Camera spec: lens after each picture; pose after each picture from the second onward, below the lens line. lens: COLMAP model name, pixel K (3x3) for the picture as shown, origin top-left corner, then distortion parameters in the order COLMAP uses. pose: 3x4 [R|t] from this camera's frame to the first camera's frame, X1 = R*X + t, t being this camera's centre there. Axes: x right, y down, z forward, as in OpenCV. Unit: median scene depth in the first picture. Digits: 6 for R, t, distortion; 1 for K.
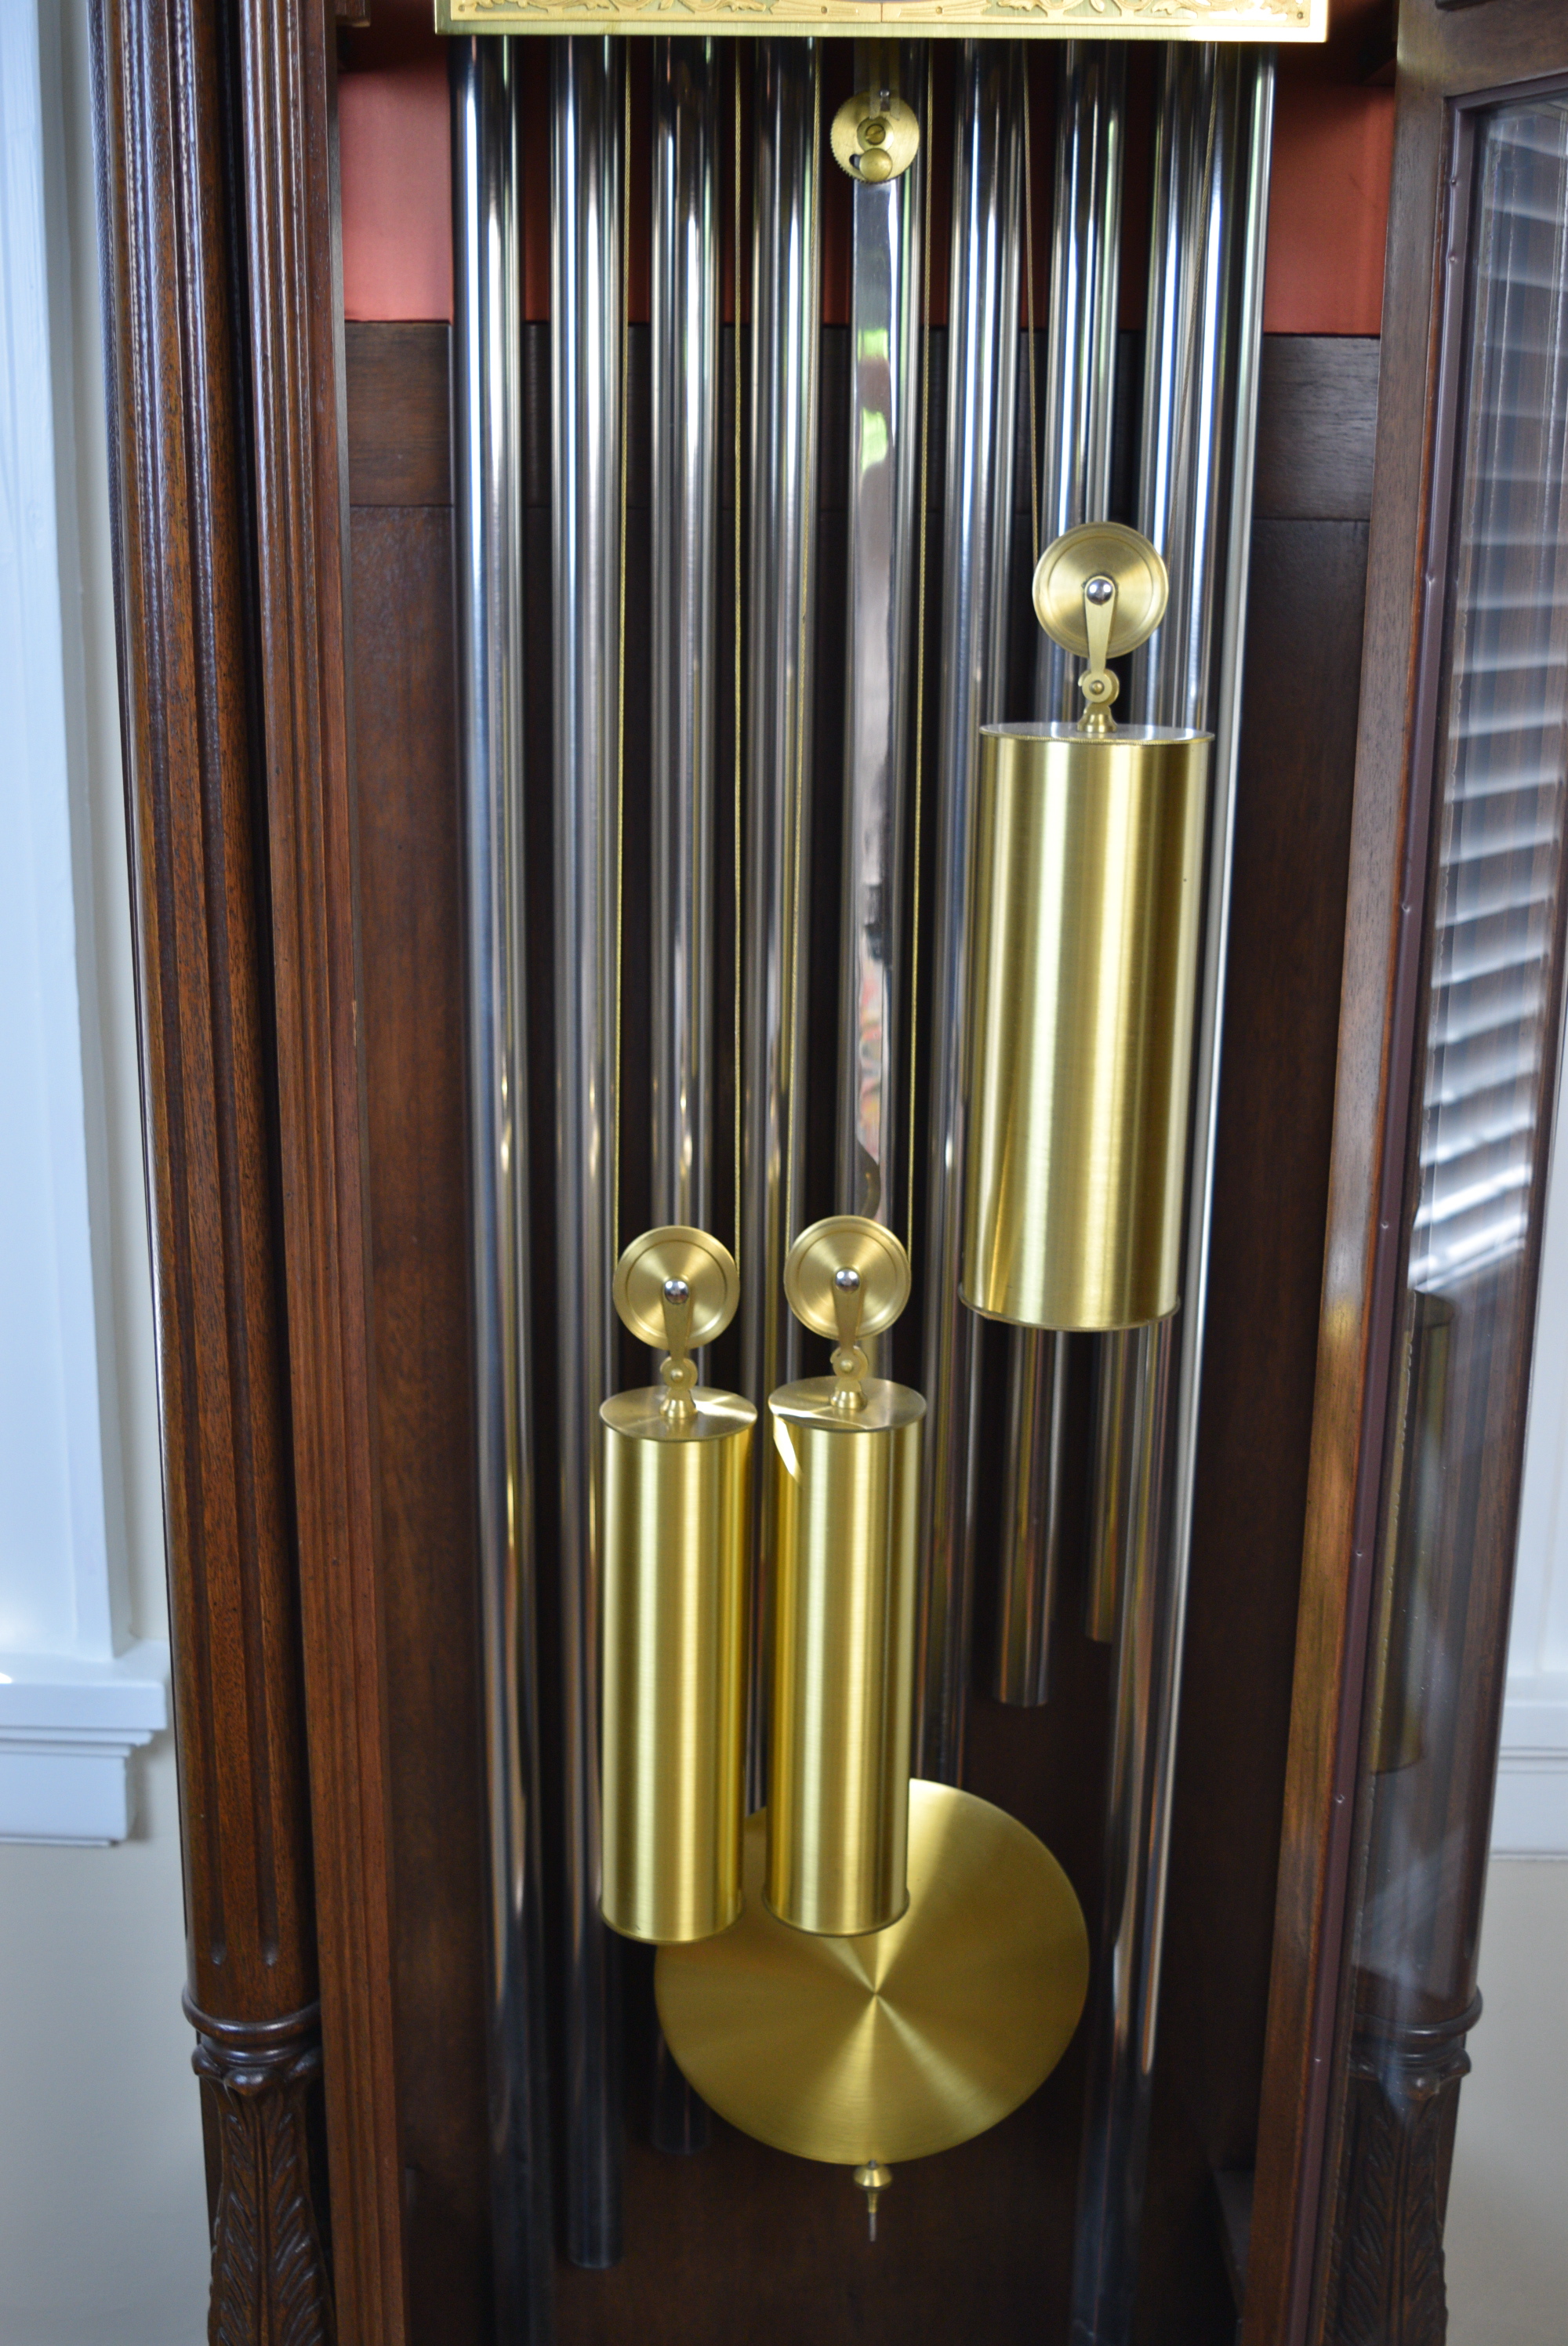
lens RADIAL K [[2400.1, 0, 780.8], [0, 2400.1, 1179.4], [0, 0, 1]] dist [-0.075430, 0.000000]
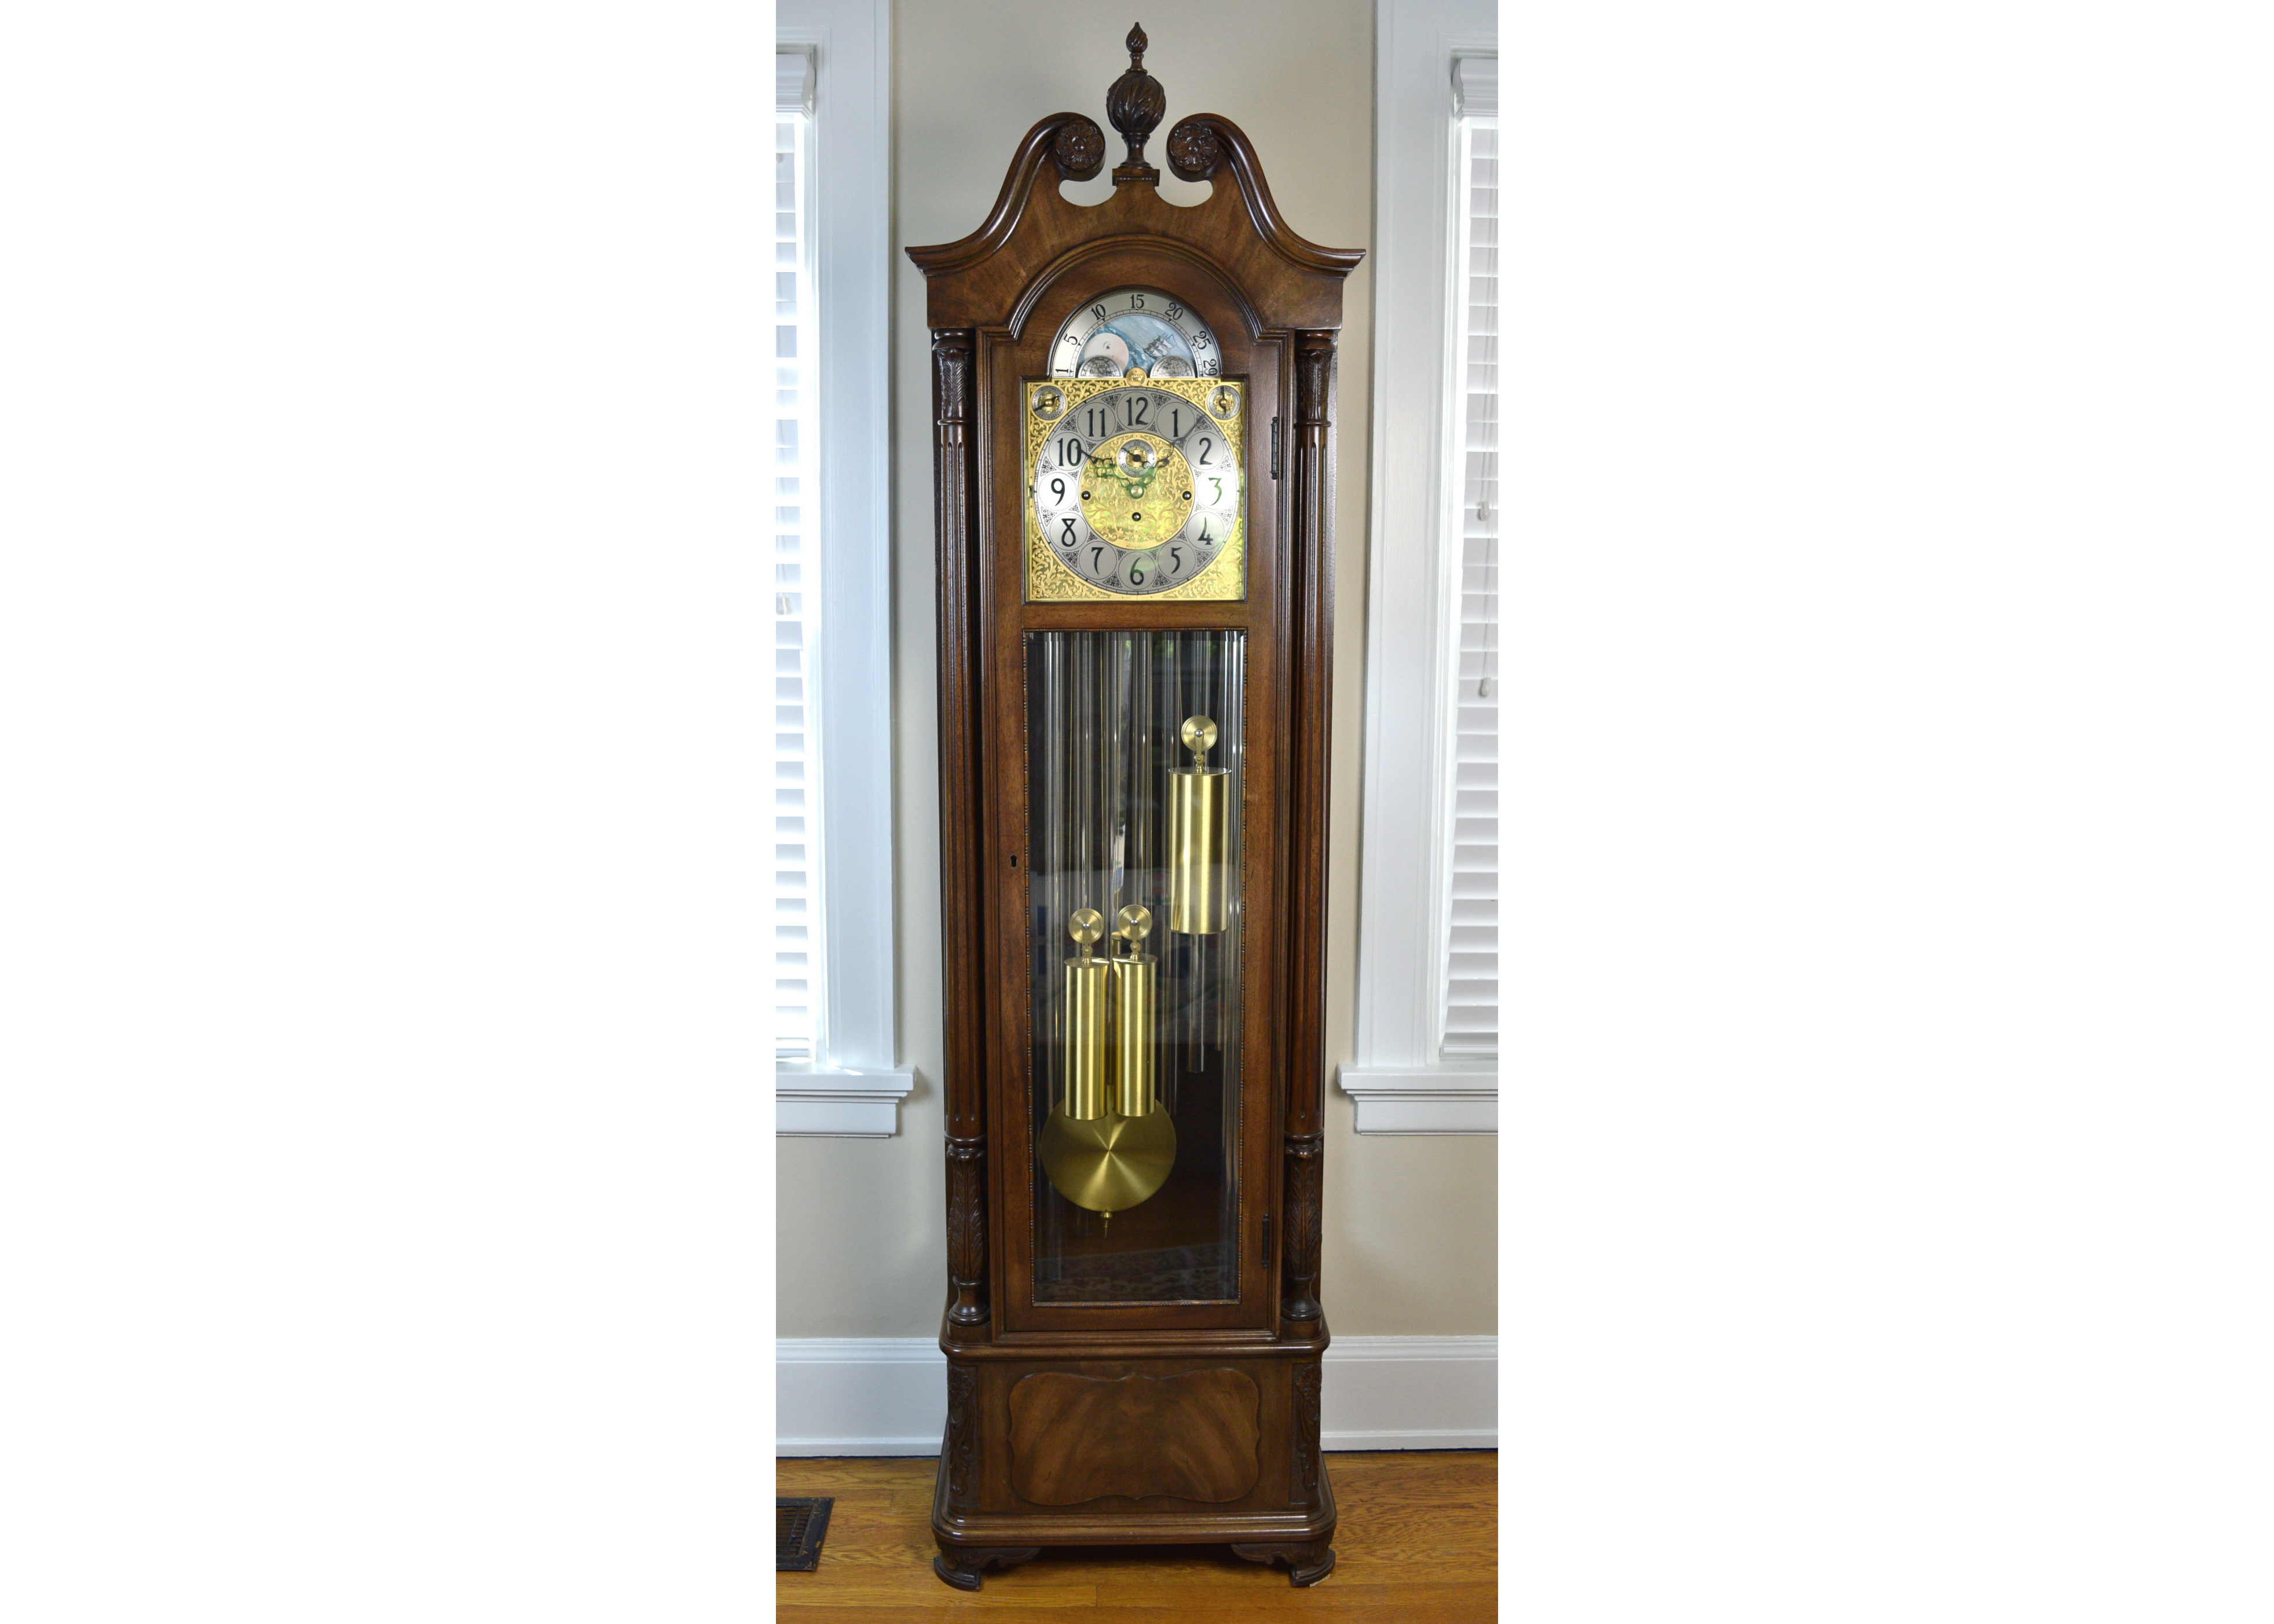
lens RADIAL K [[2545.0, 0, 1137.6], [0, 2545.0, 813.9], [0, 0, 1]] dist [-0.023540, 0.000000]
pose [[0.999492, -0.010073, 0.030228, -0.080138], [0.013729, 0.992275, -0.123297, 0.346885], [-0.028752, 0.123650, 0.991909, -2.770193]]
